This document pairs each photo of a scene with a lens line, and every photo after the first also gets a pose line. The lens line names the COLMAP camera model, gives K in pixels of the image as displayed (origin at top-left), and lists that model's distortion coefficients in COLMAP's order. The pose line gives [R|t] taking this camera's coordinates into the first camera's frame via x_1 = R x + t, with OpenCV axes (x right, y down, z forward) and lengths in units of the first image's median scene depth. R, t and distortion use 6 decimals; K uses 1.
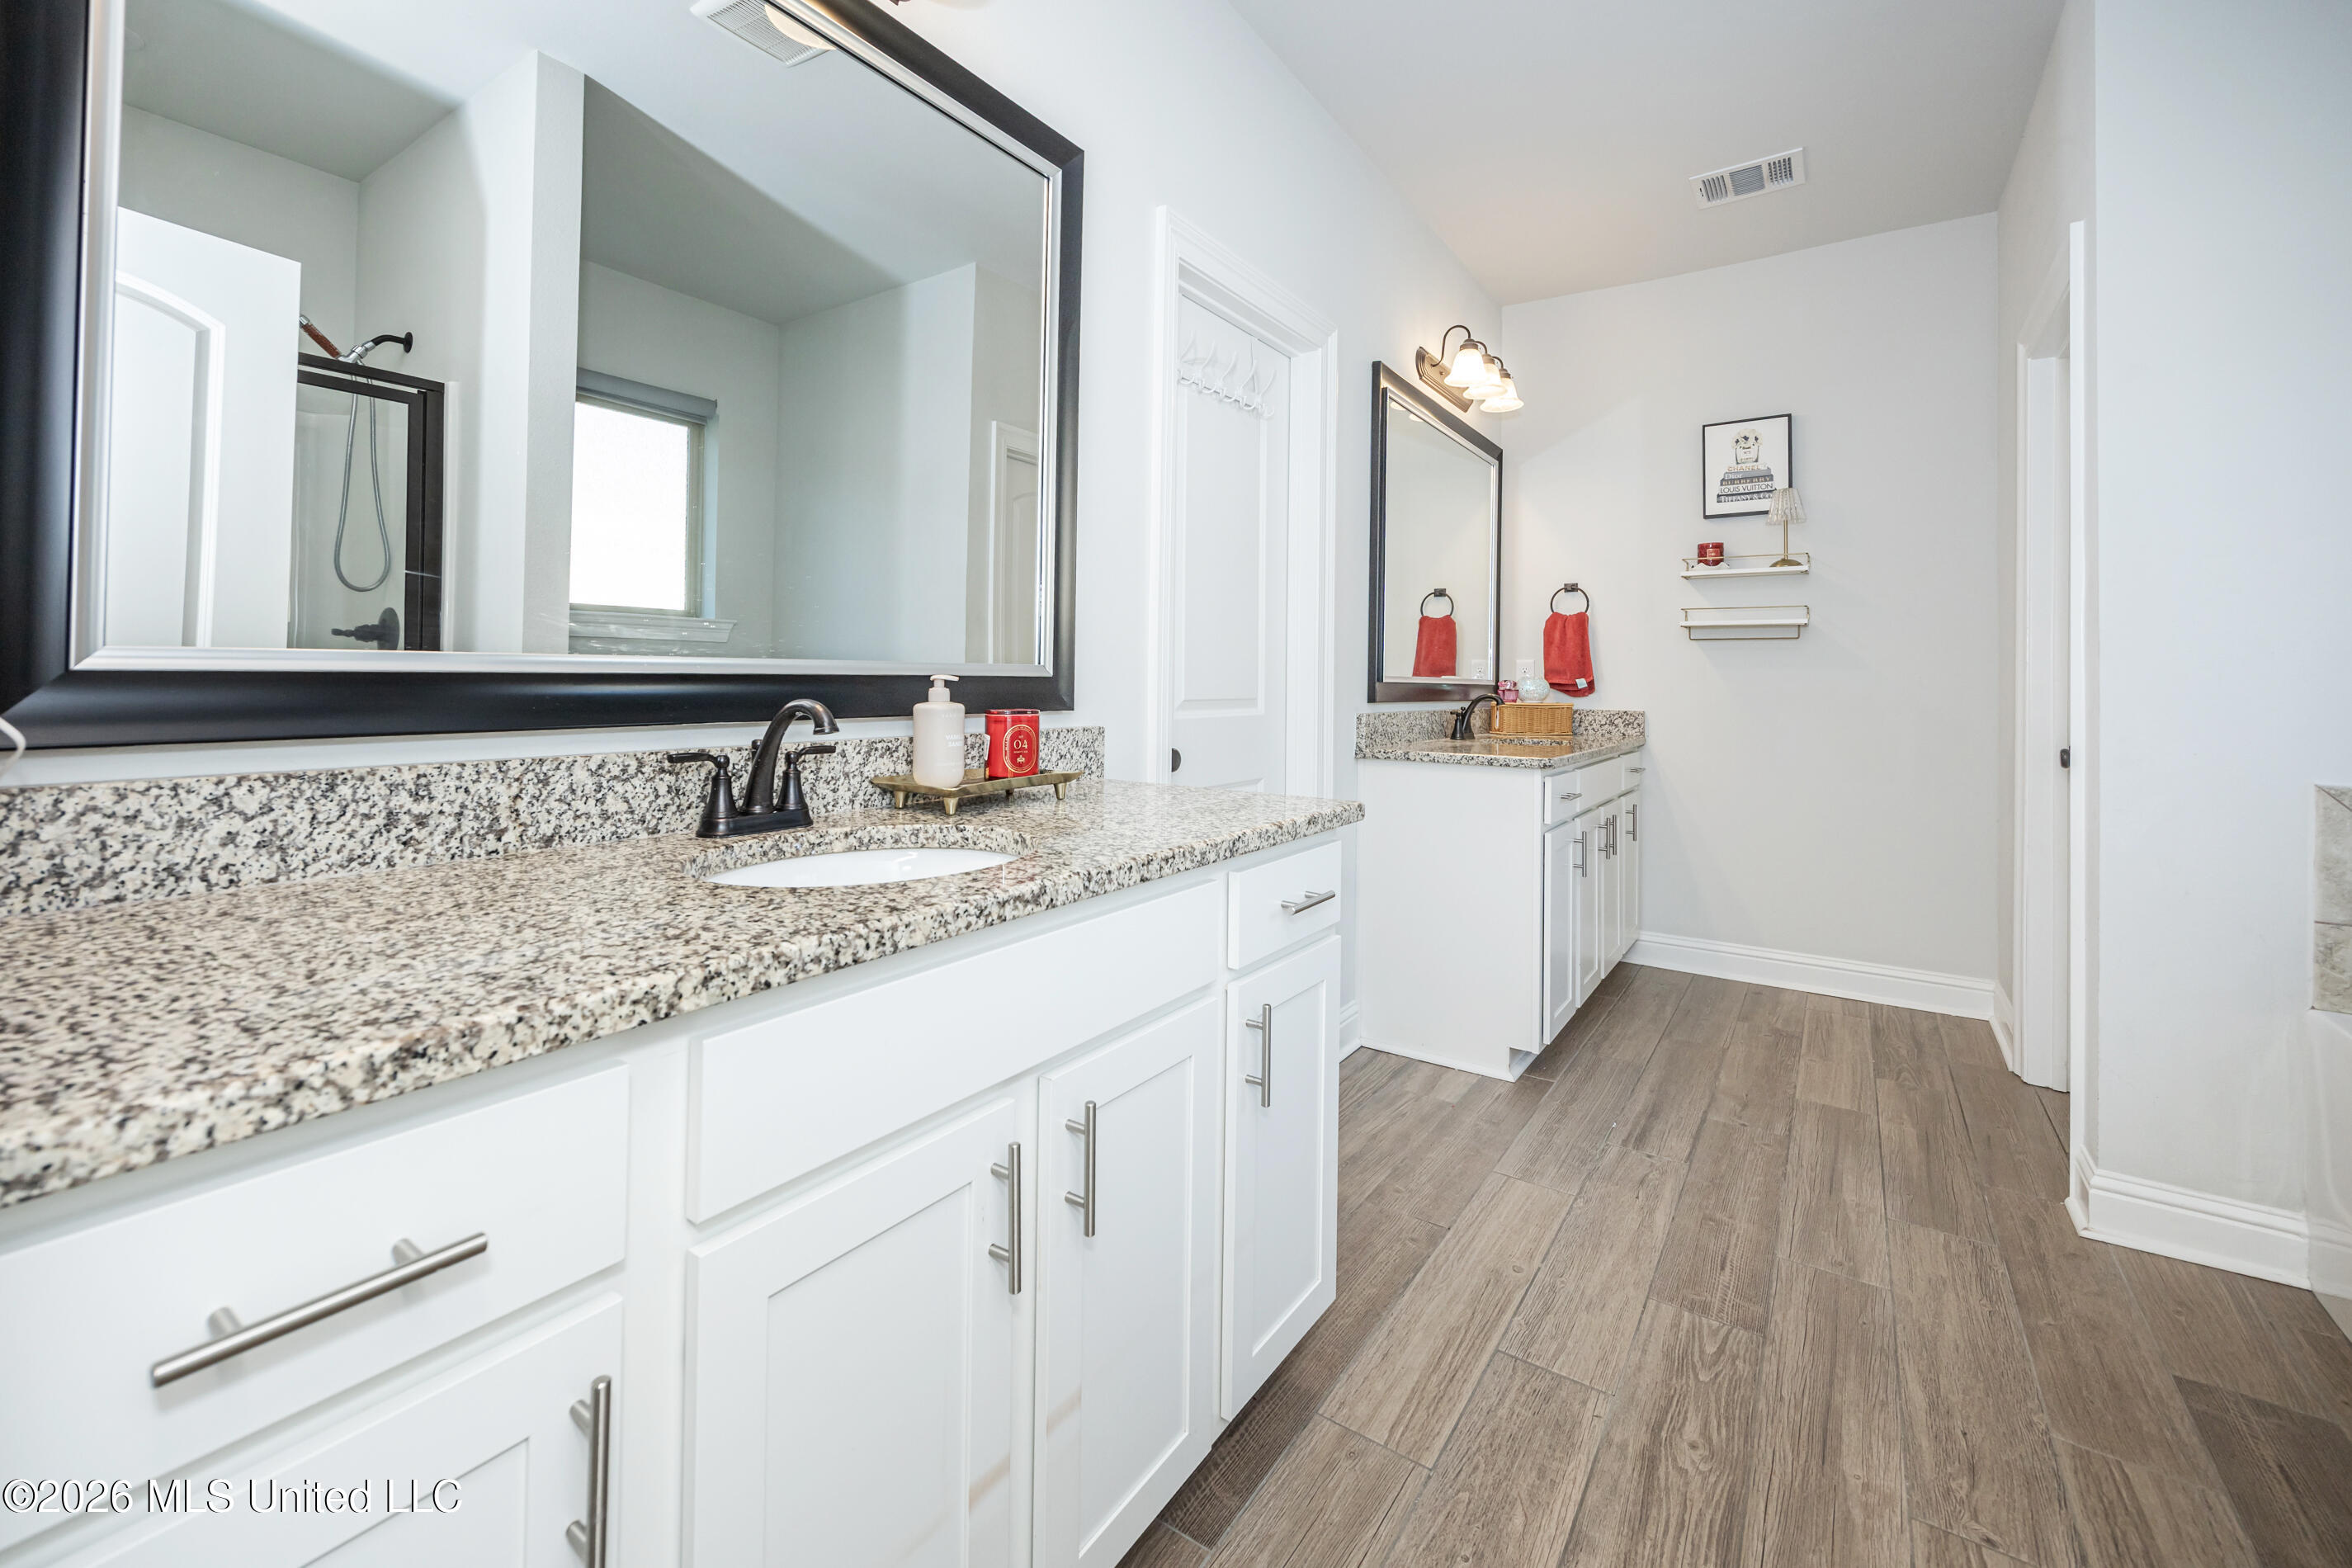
lens RADIAL K [[984.7, 0, 1119.7], [0, 984.7, 673.1], [0, 0, 1]] dist [-0.000089, 0.000328]
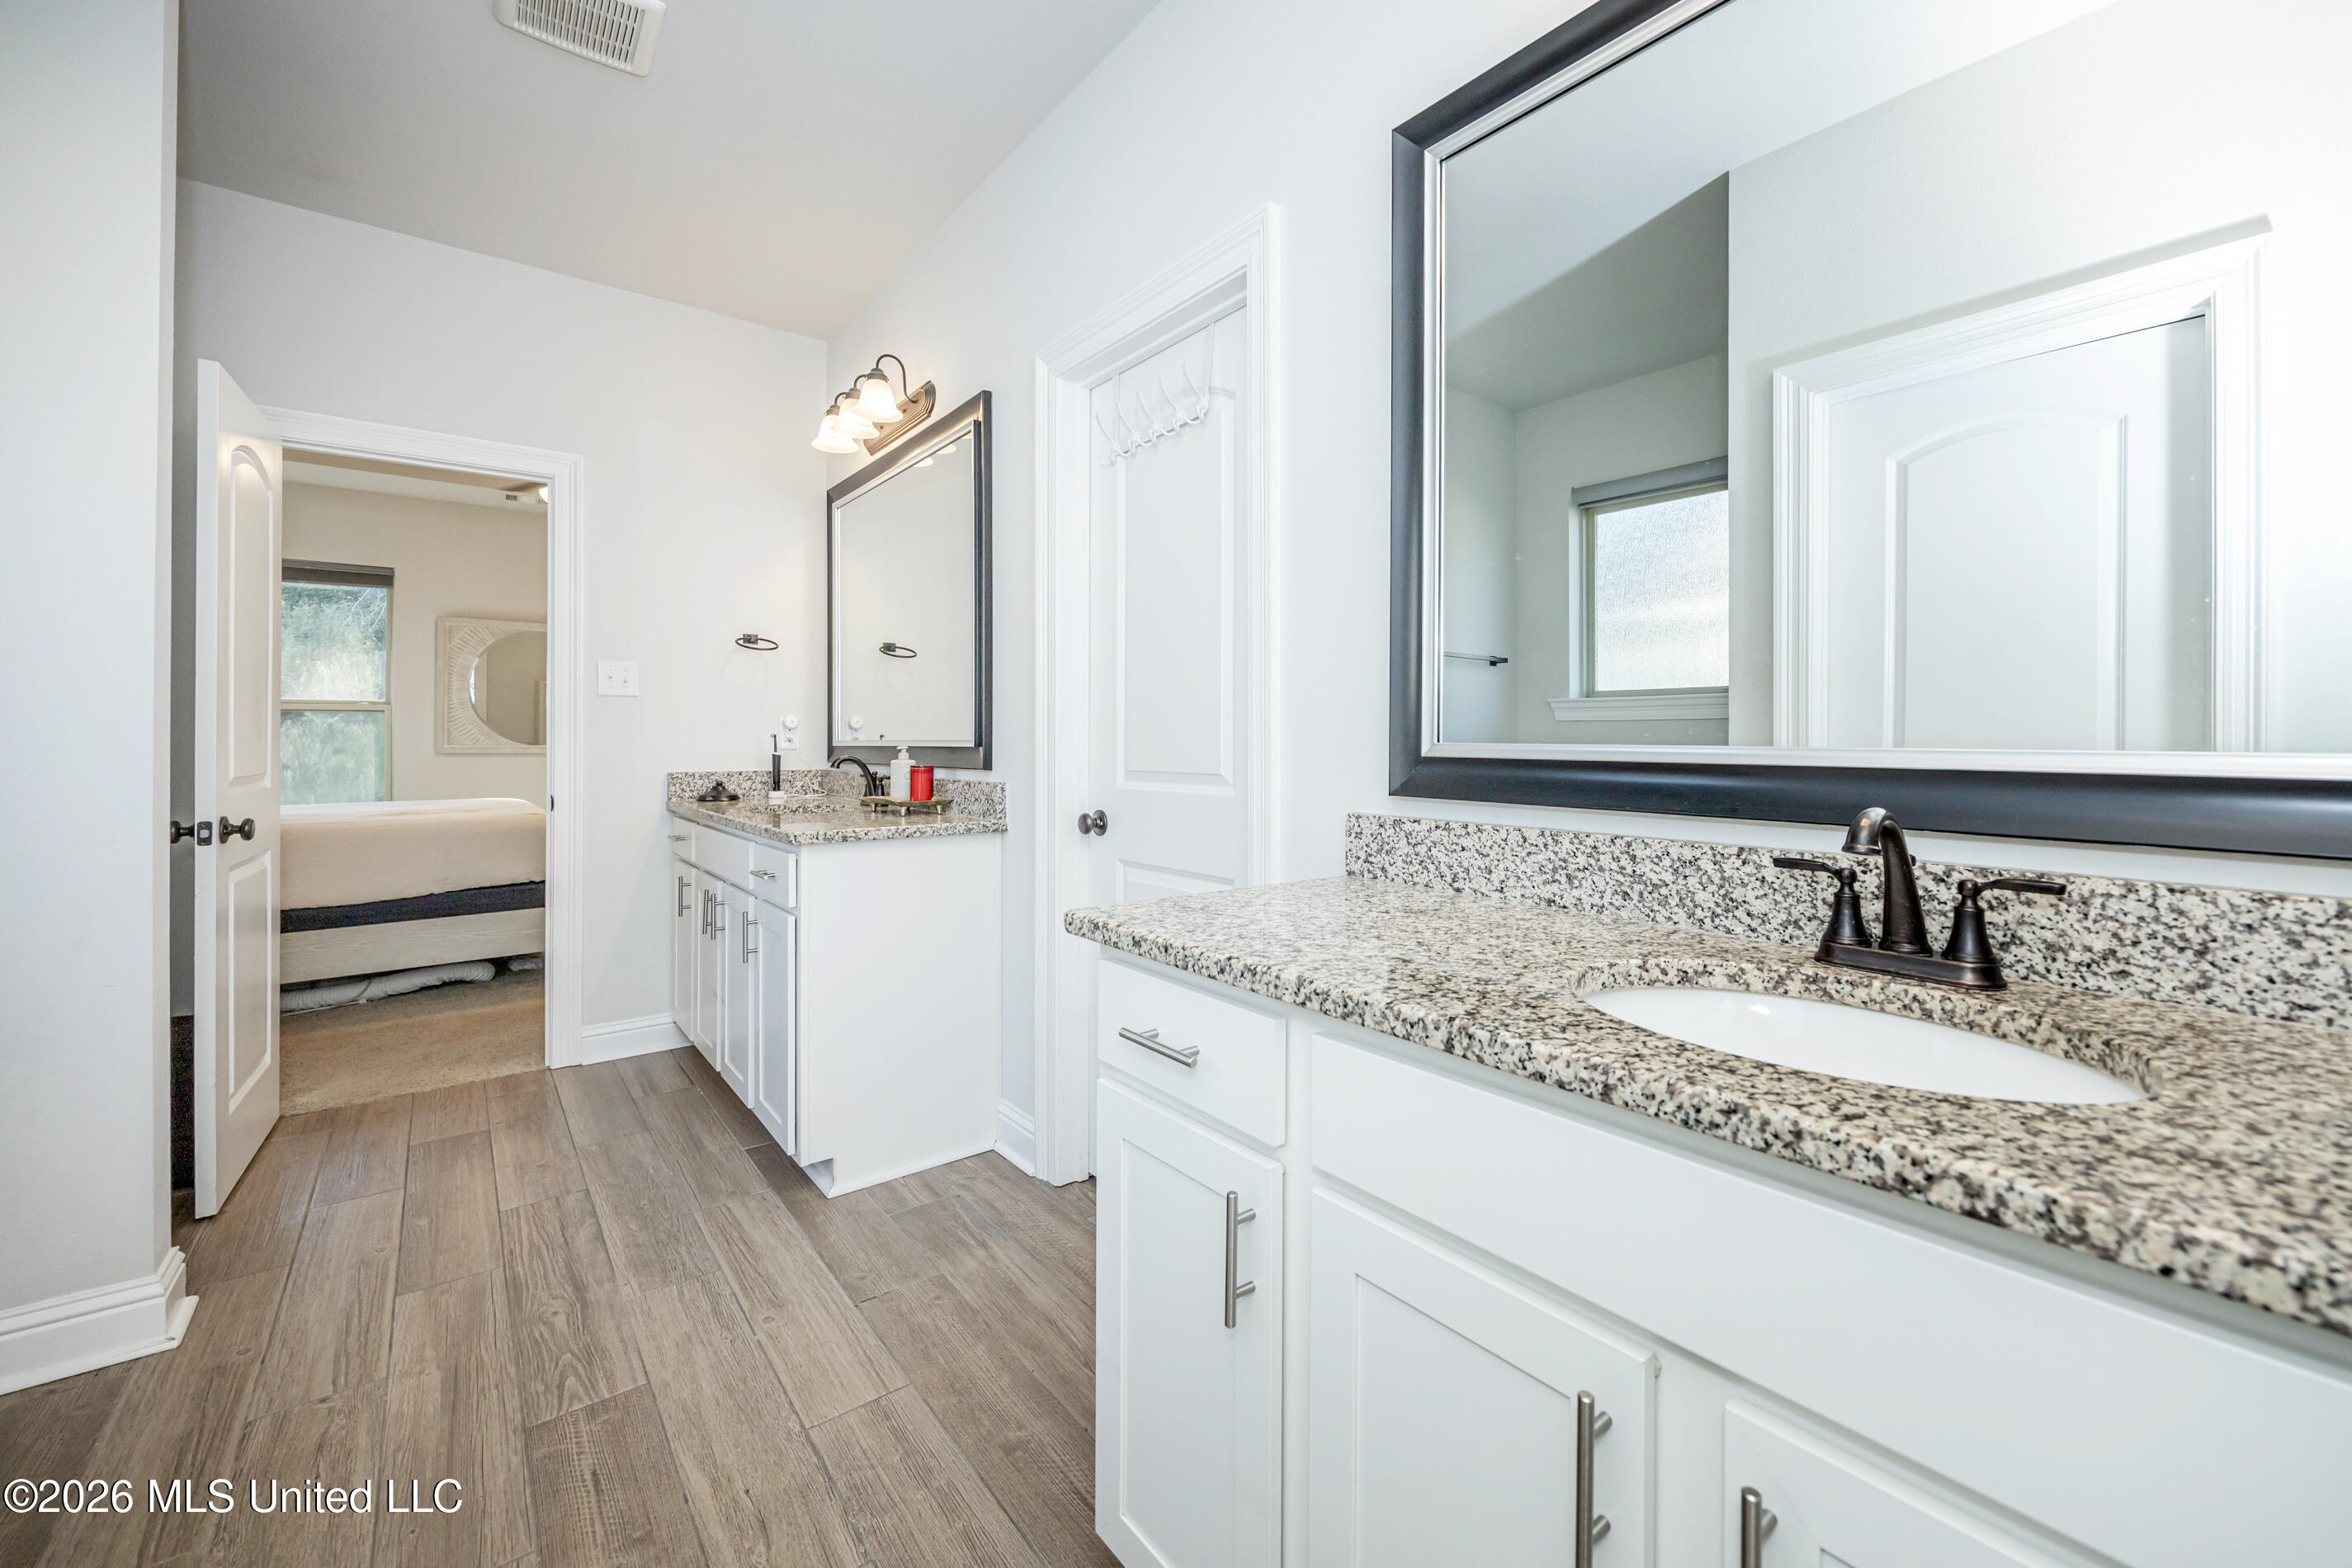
lens RADIAL K [[929.8, 0, 1181.4], [0, 929.8, 768.2], [0, 0, 1]] dist [-0.001264, -0.000152]
pose [[-0.262419, -0.008120, -0.964920, 1.268901], [-0.021446, 0.999767, -0.002581, 0.034155], [0.964716, 0.020017, -0.262532, 1.716808]]
